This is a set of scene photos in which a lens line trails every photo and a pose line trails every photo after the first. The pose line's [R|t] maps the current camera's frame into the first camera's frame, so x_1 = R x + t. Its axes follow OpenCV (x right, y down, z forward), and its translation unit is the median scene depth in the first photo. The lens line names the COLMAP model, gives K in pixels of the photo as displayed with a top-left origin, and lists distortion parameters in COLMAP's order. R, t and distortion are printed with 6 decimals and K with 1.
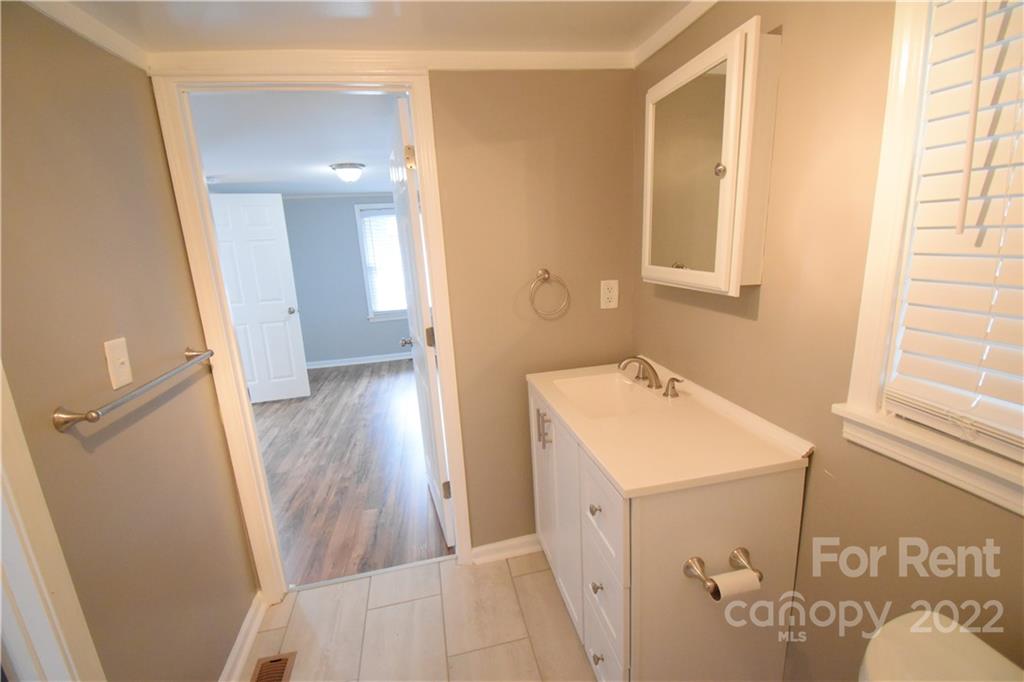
lens RADIAL K [[456.2, 0, 515.9], [0, 456.2, 343.1], [0, 0, 1]] dist [0.013515, -0.019797]
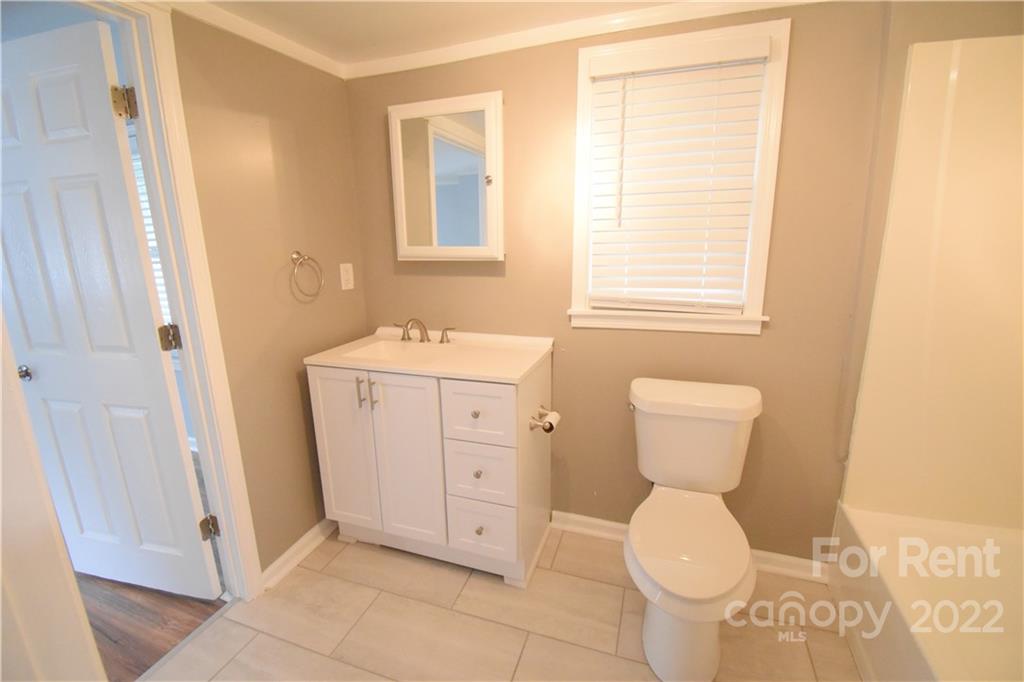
lens RADIAL K [[456.2, 0, 520.7], [0, 456.2, 345.0], [0, 0, 1]] dist [0.013515, -0.019797]
pose [[0.510364, -0.159341, 0.845067, -0.695892], [0.181585, 0.980495, 0.075211, 0.062702], [-0.840569, 0.115066, 0.529343, 0.100147]]
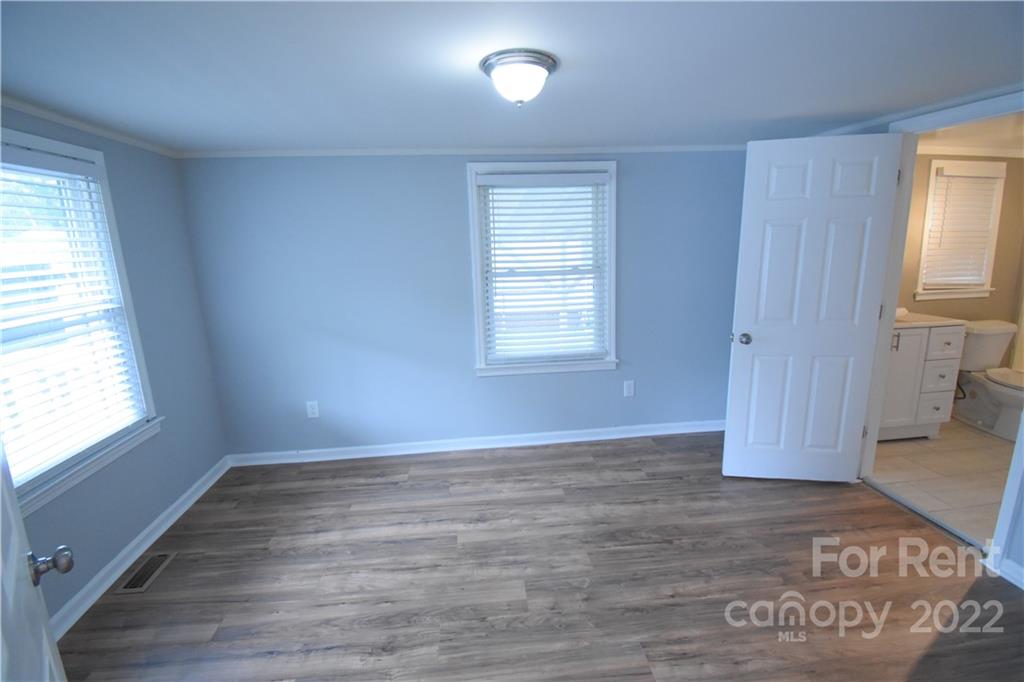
lens RADIAL K [[446.2, 0, 508.4], [0, 446.2, 348.3], [0, 0, 1]] dist [-0.039179, -0.000295]
pose [[0.107432, -0.161032, 0.981085, -1.988467], [0.247618, 0.960034, 0.130462, -0.440262], [-0.962883, 0.228918, 0.143013, 2.418864]]
